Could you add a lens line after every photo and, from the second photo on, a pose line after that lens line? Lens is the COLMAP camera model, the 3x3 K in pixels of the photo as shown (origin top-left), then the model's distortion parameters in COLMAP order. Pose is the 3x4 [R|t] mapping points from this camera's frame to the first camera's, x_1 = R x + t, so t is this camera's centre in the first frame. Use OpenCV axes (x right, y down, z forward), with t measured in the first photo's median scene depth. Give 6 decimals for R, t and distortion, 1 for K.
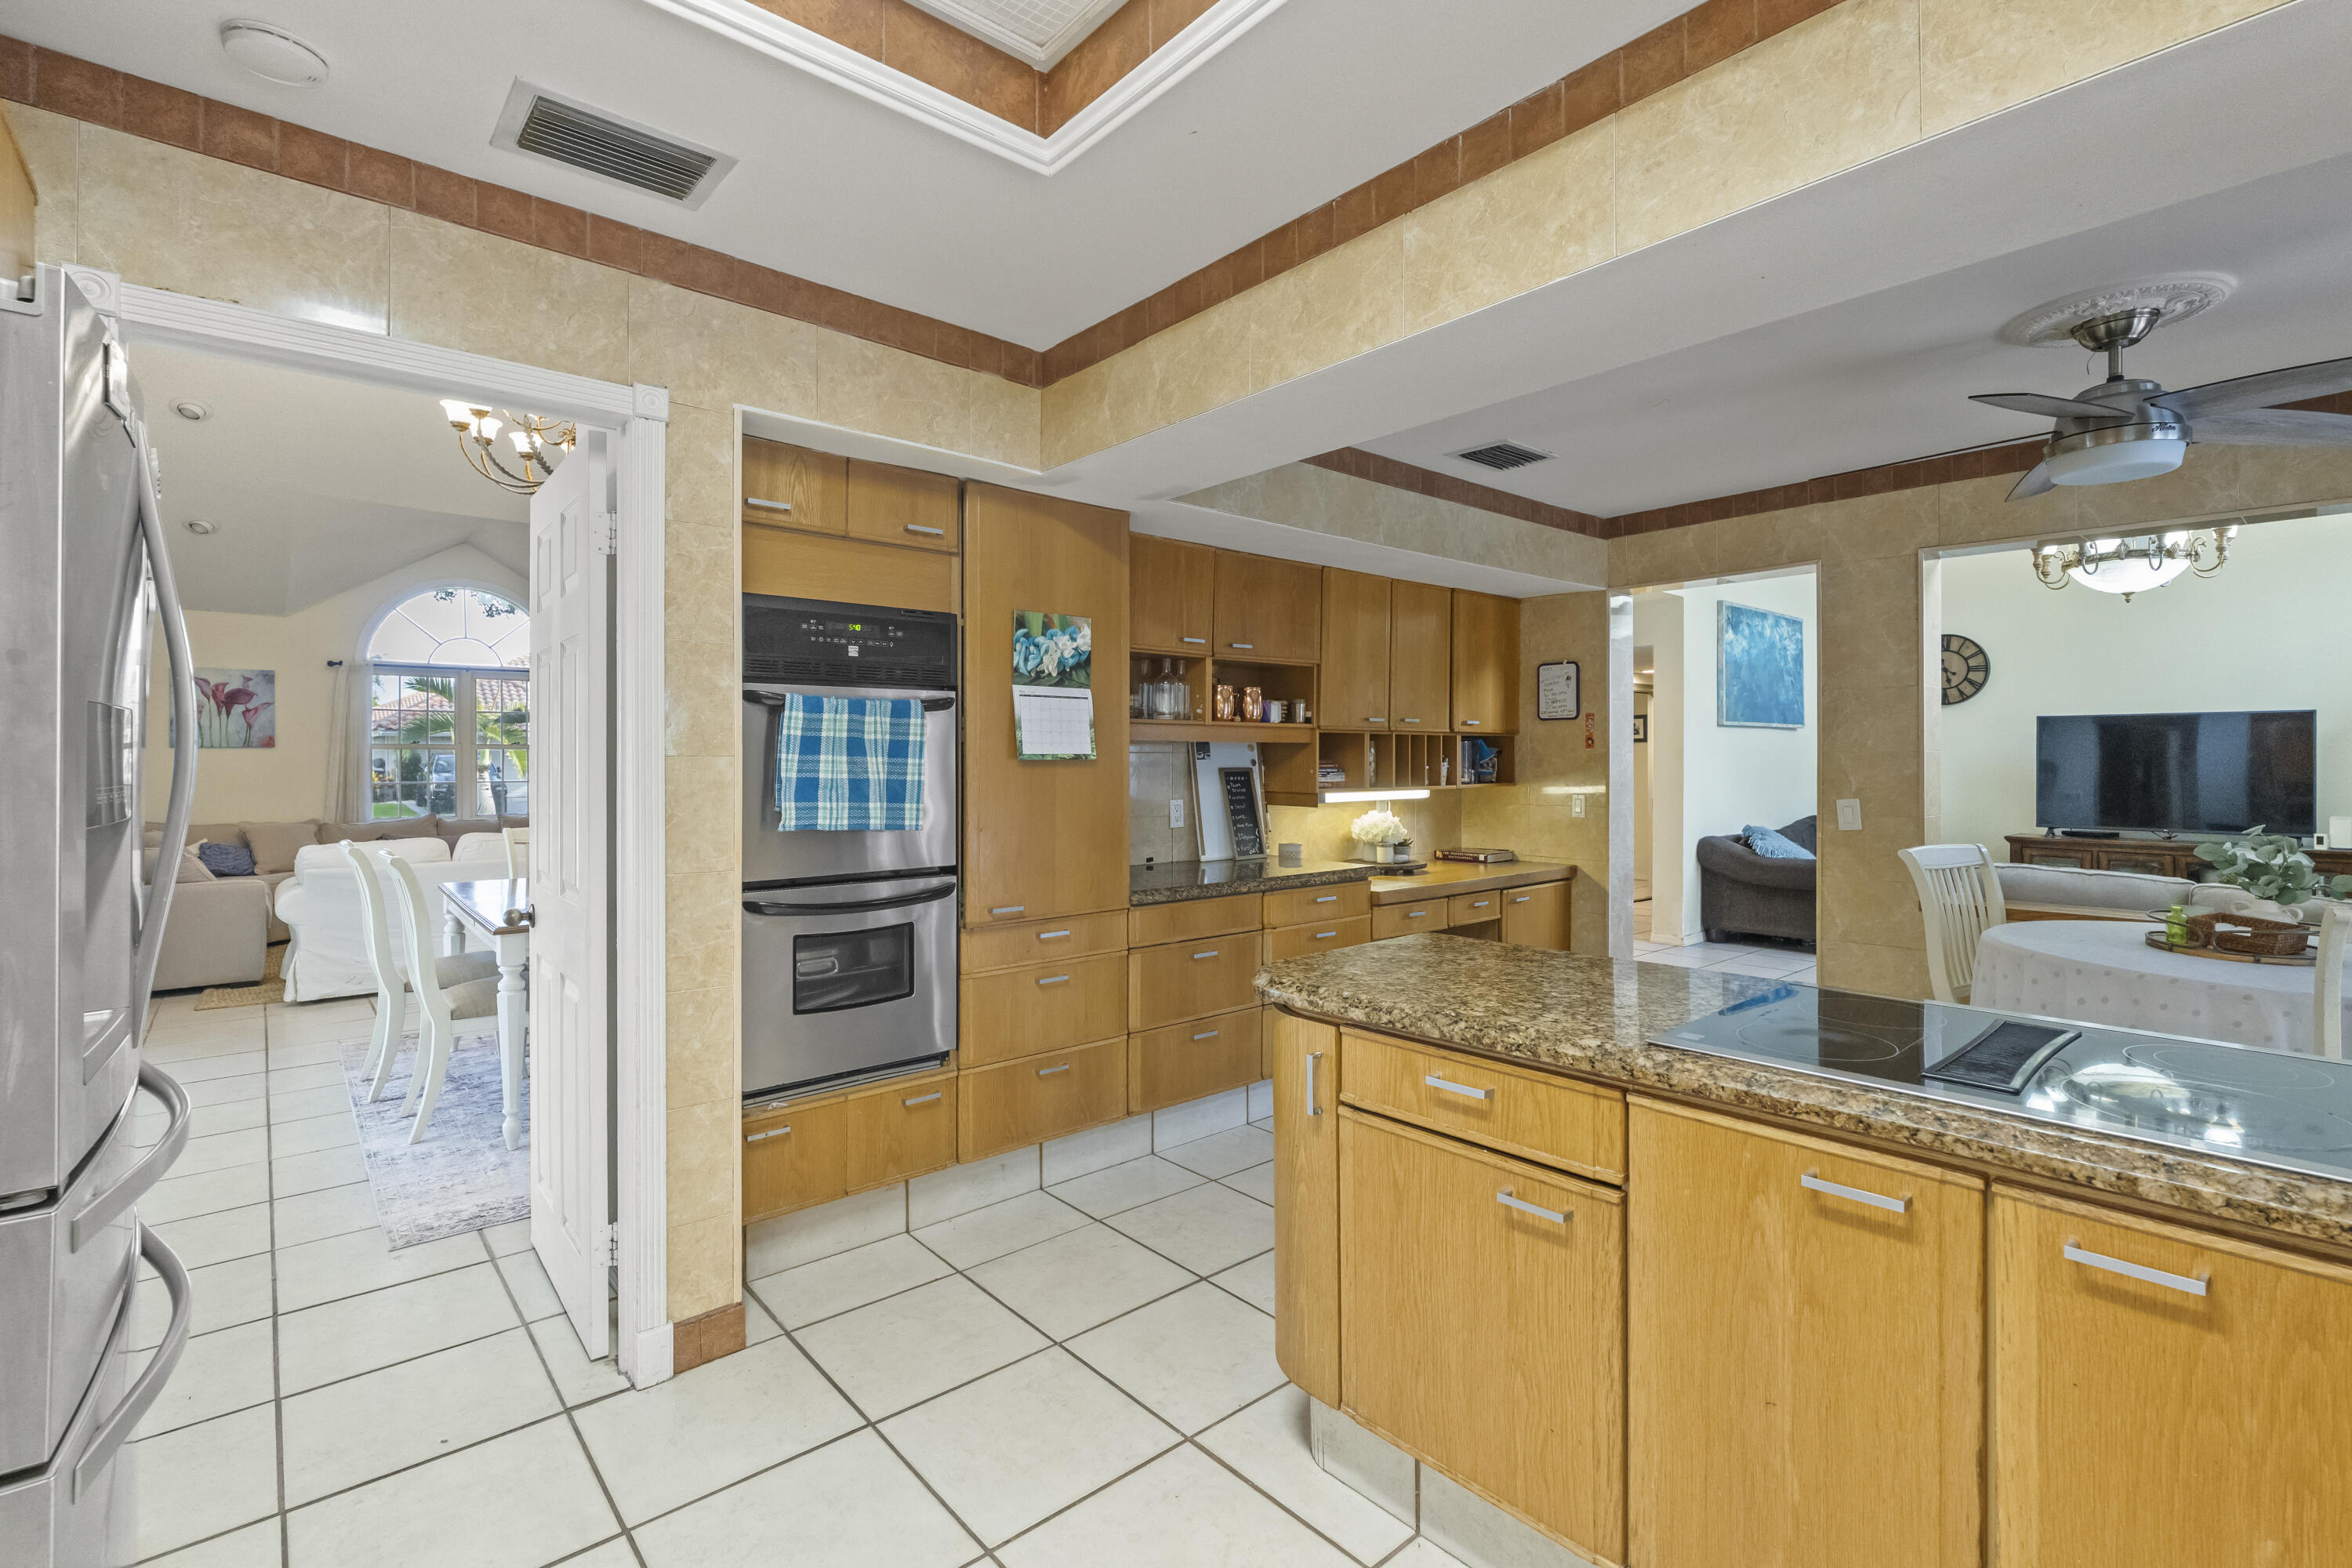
lens RADIAL K [[1066.8, 0, 1170.4], [0, 1066.8, 759.7], [0, 0, 1]] dist [0.000515, -0.000555]
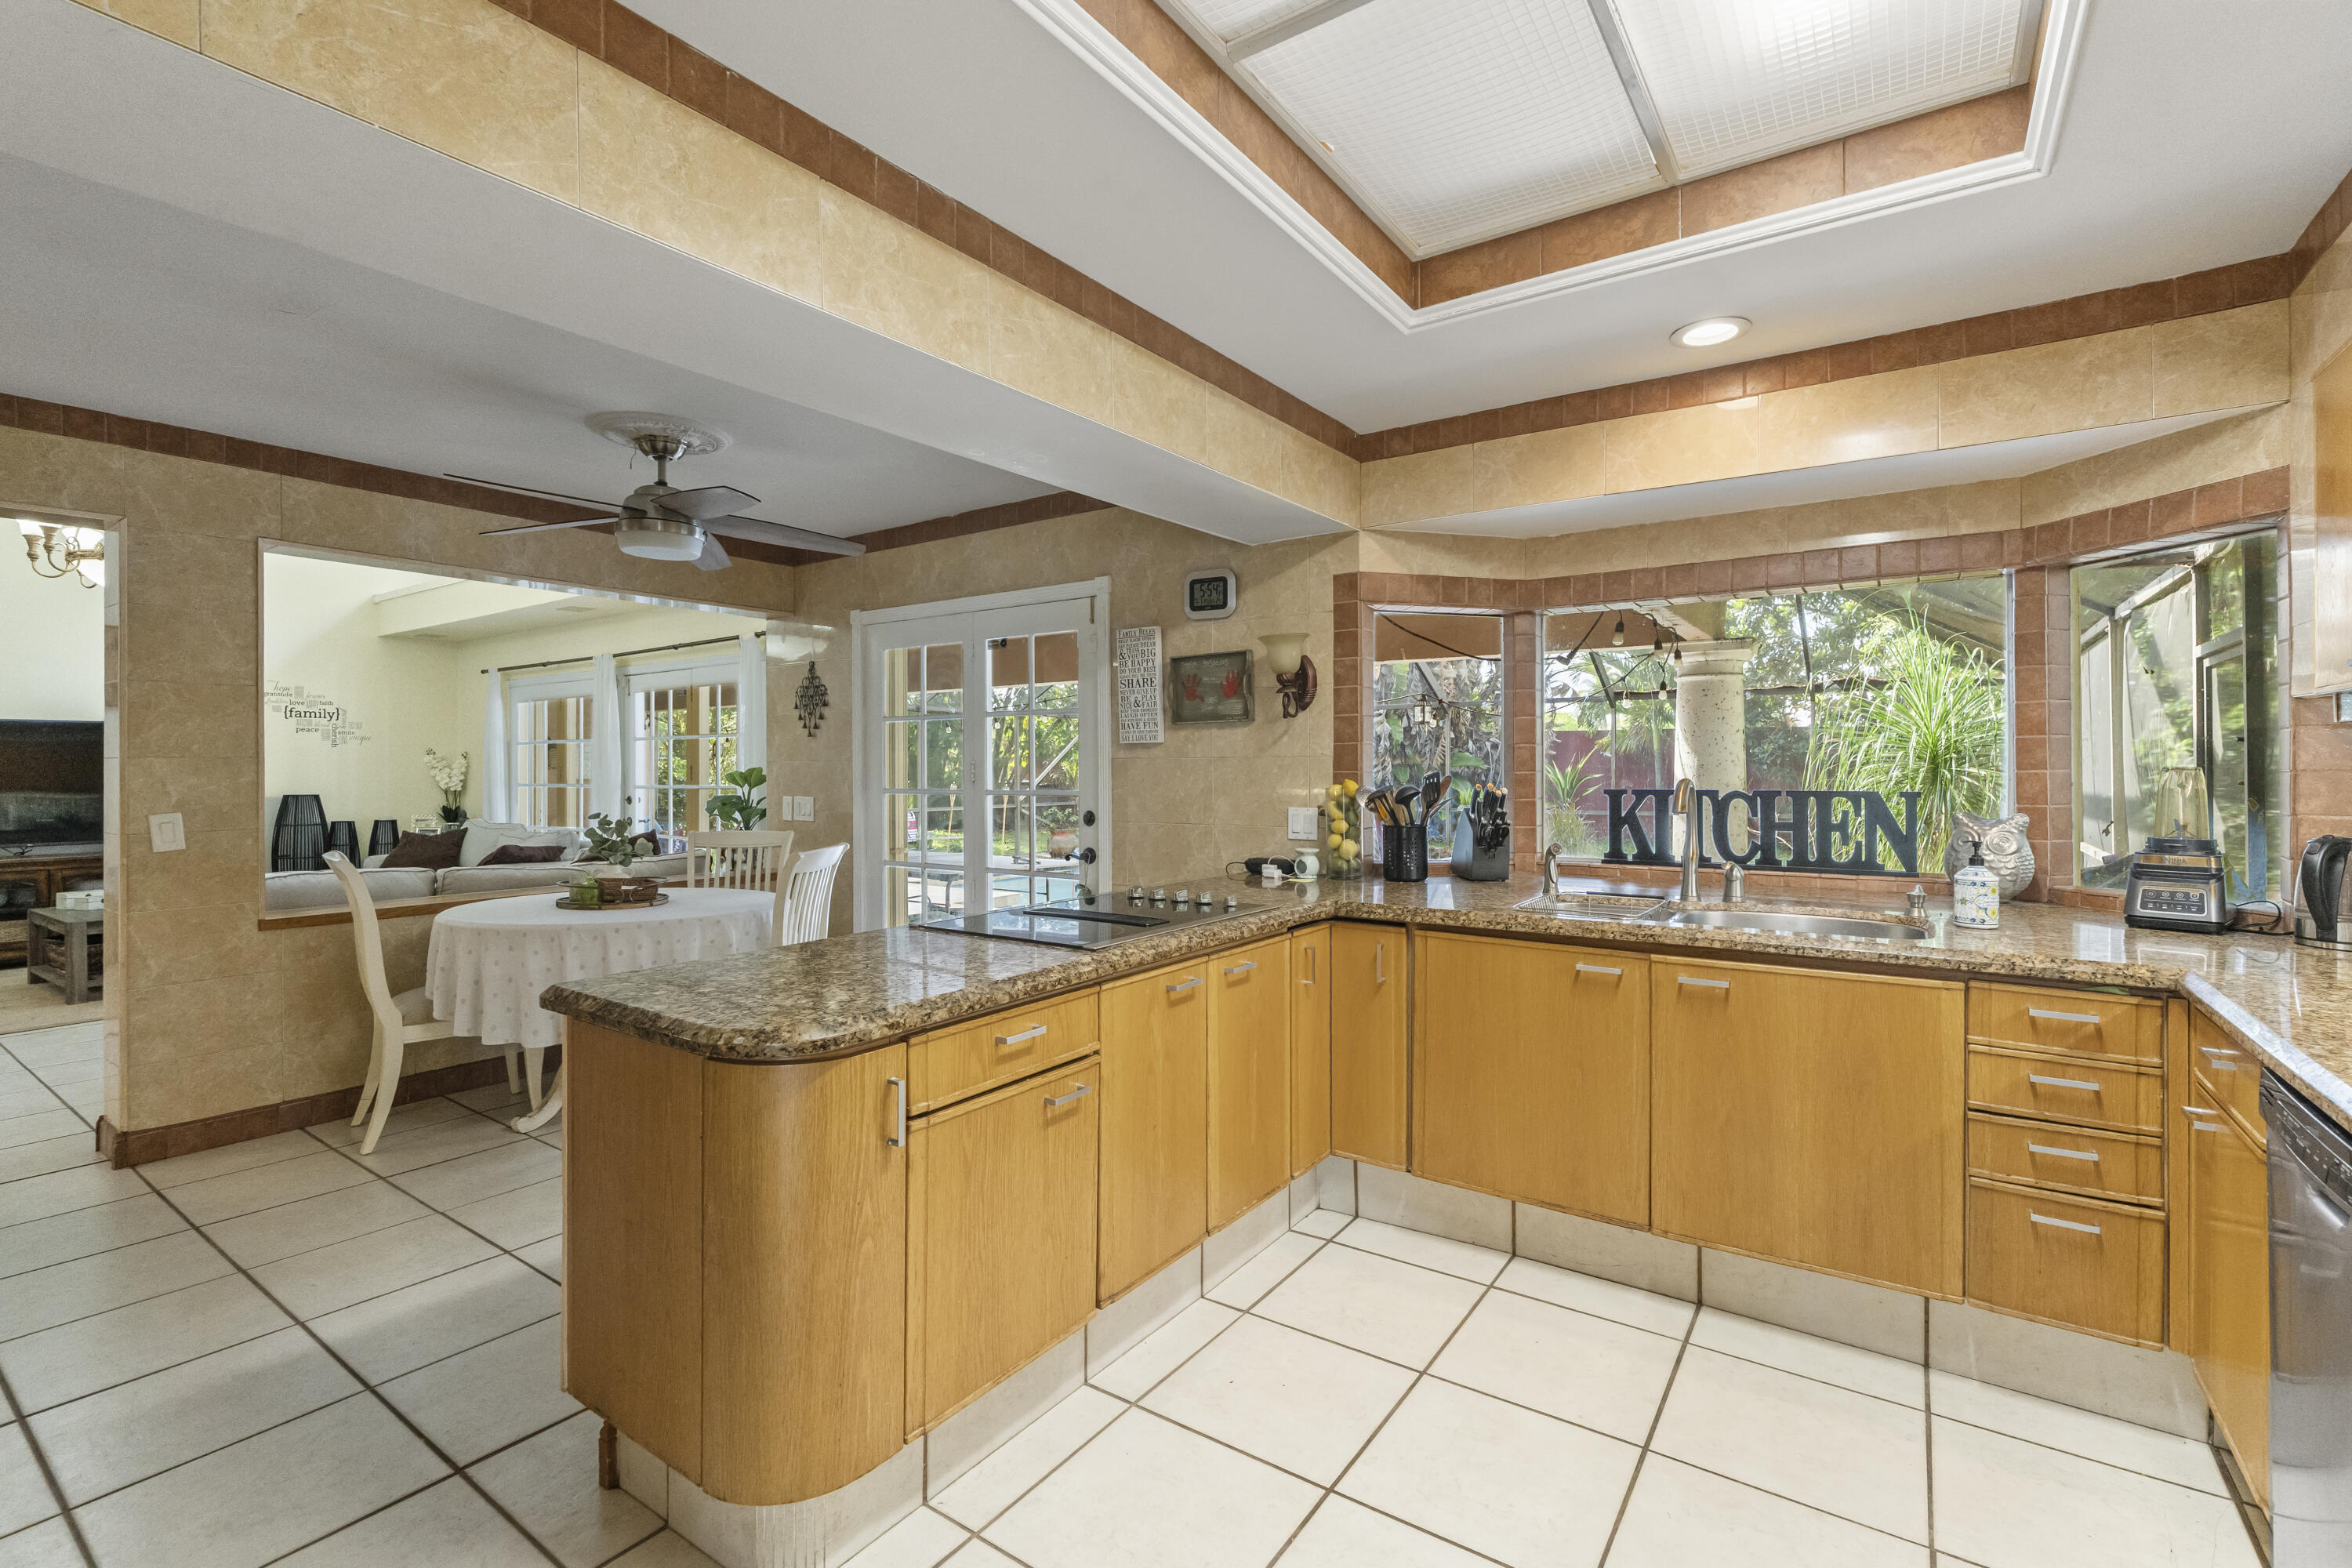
lens RADIAL K [[1057.7, 0, 1167.2], [0, 1057.7, 766.0], [0, 0, 1]] dist [-0.002757, -0.000150]
pose [[-0.245469, 0.002556, 0.969401, -0.571100], [0.003360, 0.999993, -0.001786, 0.006008], [-0.969399, 0.002819, -0.245476, 0.708447]]
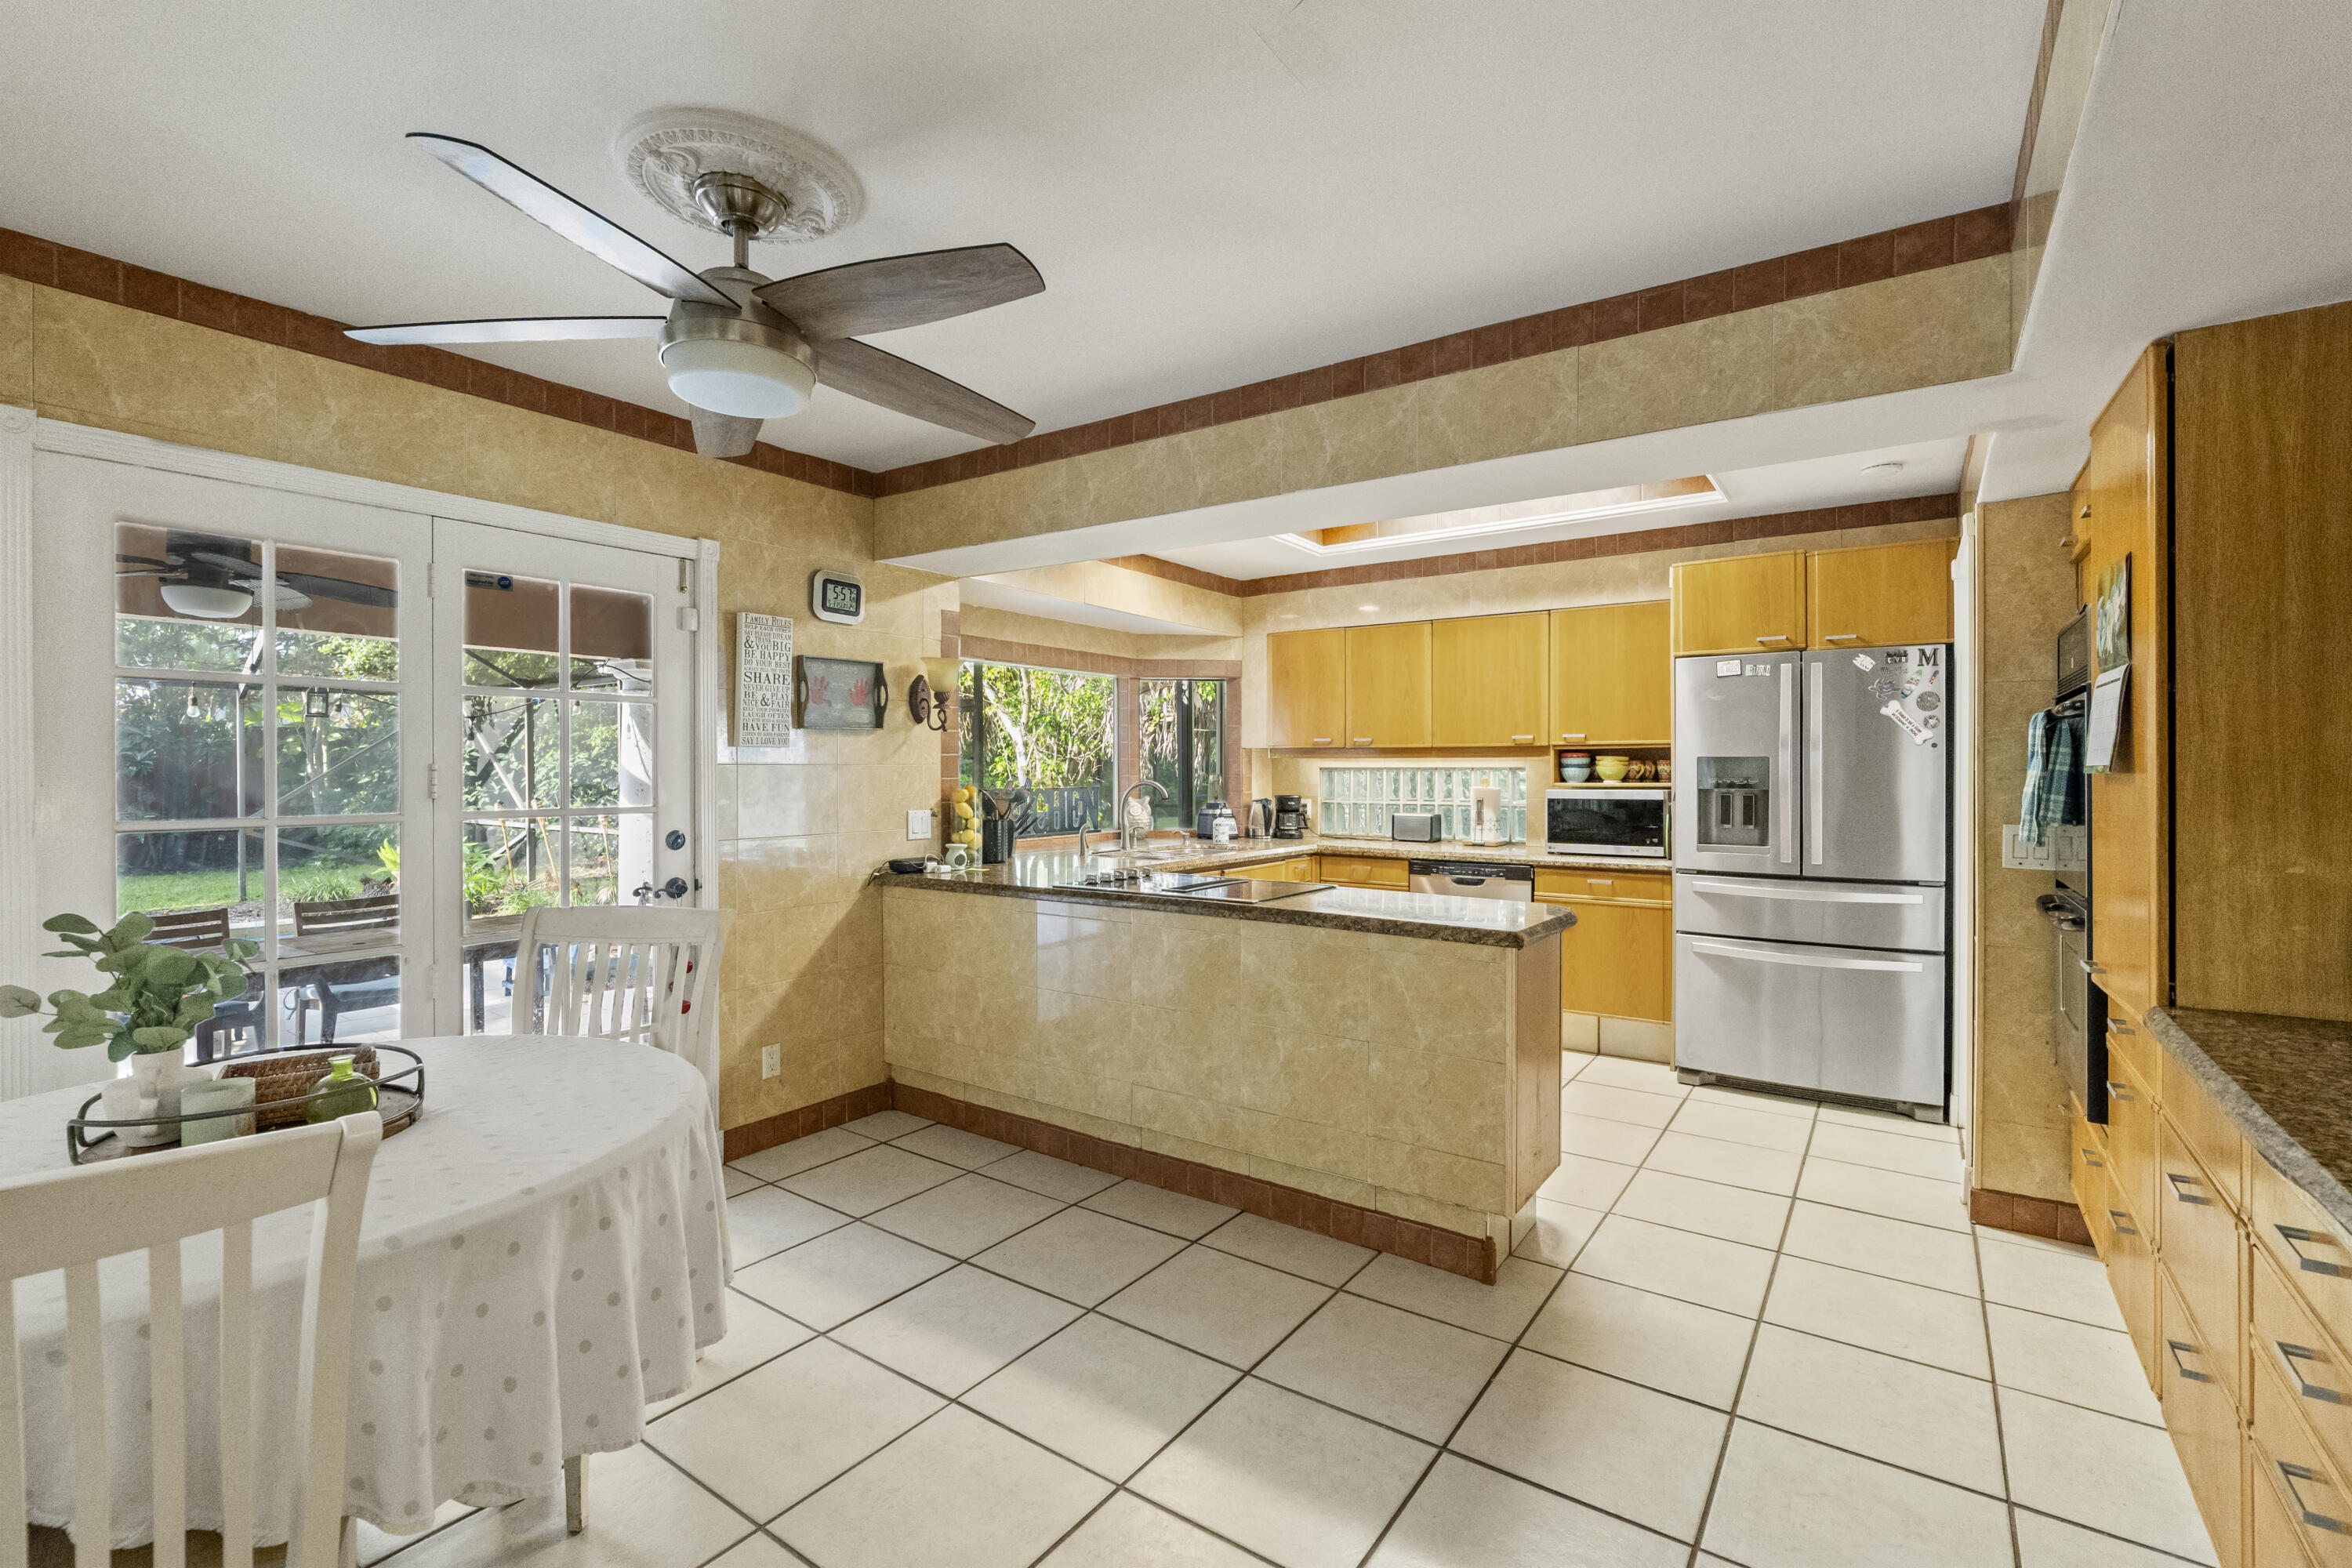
lens RADIAL K [[1057.7, 0, 1181.0], [0, 1057.7, 771.2], [0, 0, 1]] dist [-0.002757, -0.000150]
pose [[-0.965915, 0.000650, -0.258858, 0.815320], [-0.000067, 0.999996, 0.002761, -0.003348], [0.258858, 0.002684, -0.965912, 1.843763]]
